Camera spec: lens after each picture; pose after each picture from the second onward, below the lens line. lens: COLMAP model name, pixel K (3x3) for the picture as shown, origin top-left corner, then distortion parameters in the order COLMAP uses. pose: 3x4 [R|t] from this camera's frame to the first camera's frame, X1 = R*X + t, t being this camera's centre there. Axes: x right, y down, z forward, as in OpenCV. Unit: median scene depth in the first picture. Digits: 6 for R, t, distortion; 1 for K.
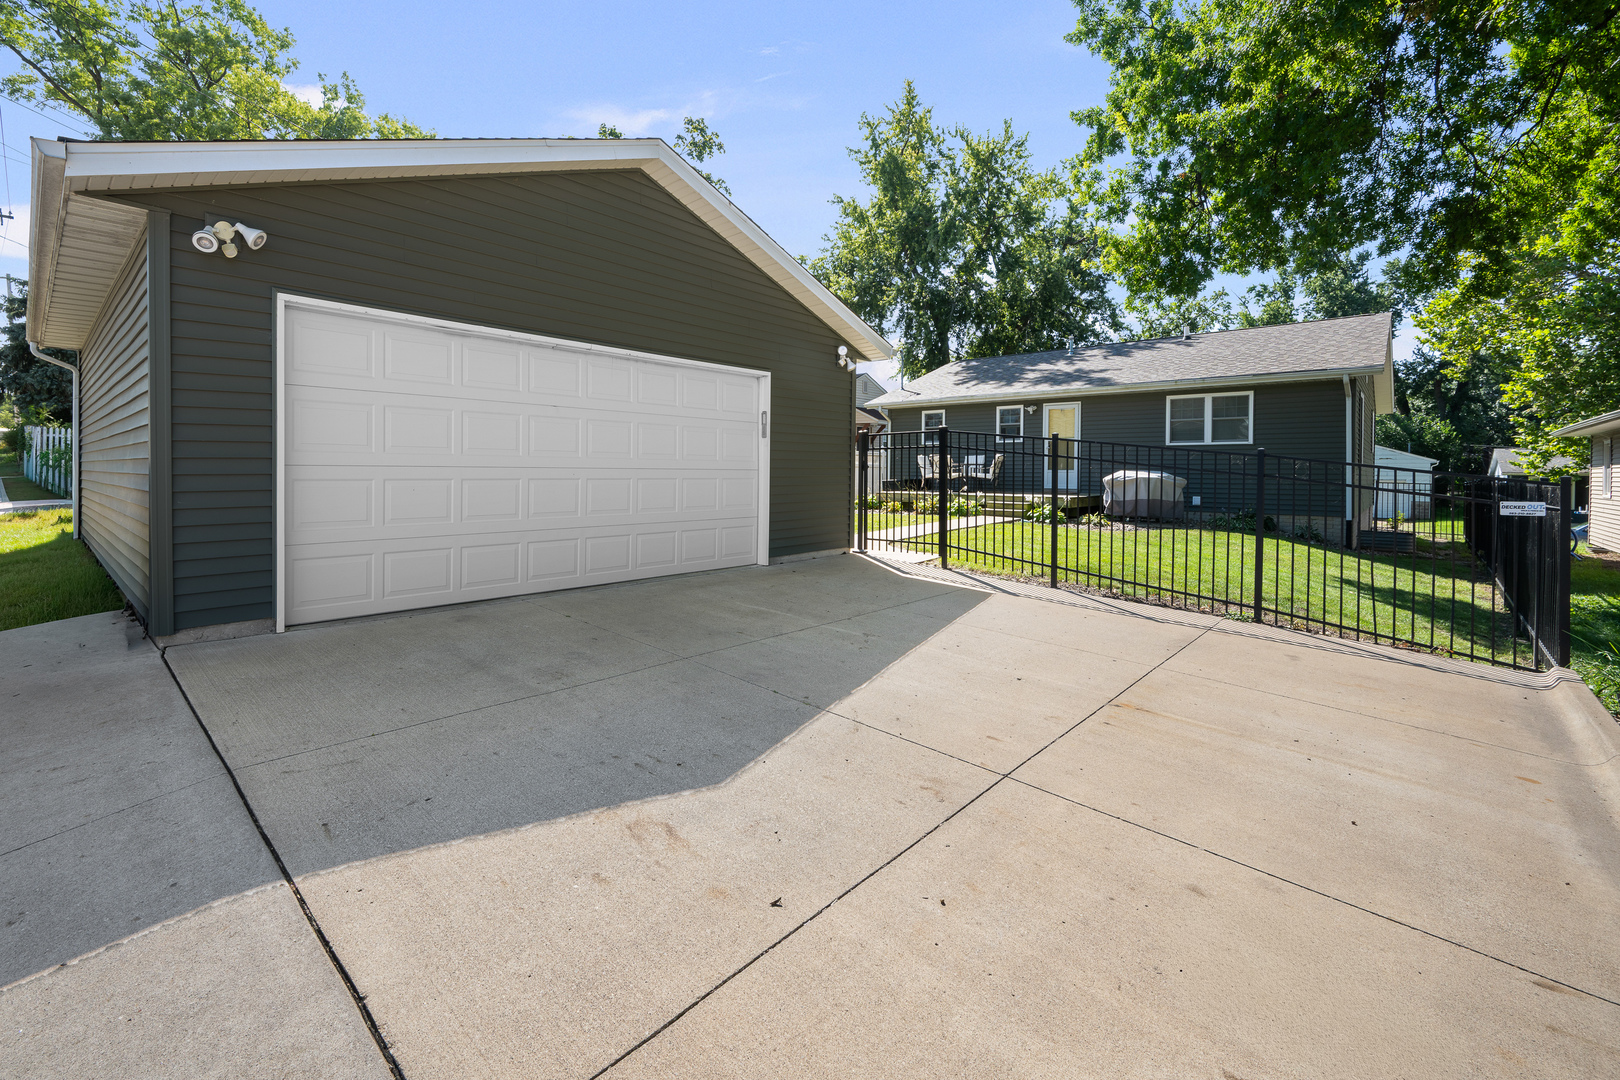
lens RADIAL K [[667.8, 0, 816.8], [0, 667.8, 495.8], [0, 0, 1]] dist [-0.000388, -0.000056]
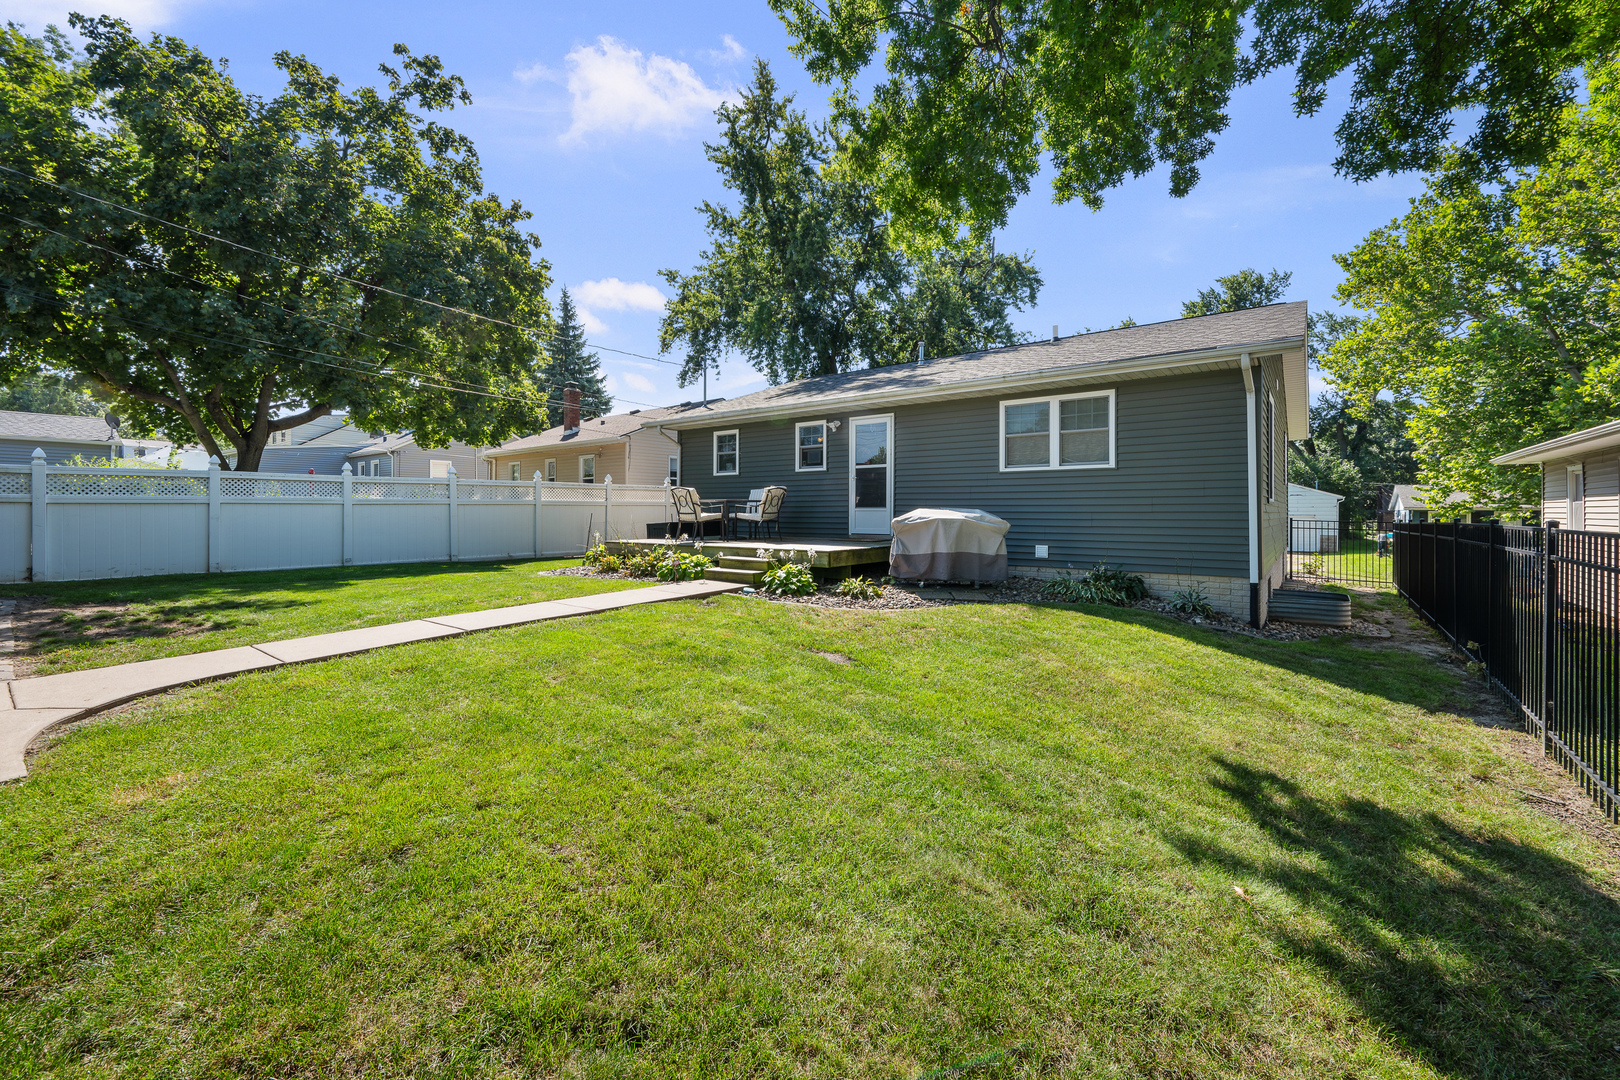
lens RADIAL K [[624.3, 0, 805.1], [0, 624.3, 523.9], [0, 0, 1]] dist [-0.002893, -0.000182]
pose [[0.999247, -0.005846, 0.038353, 0.201530], [0.006349, 0.999896, -0.012984, -0.009845], [-0.038273, 0.013217, 0.999180, 0.244580]]
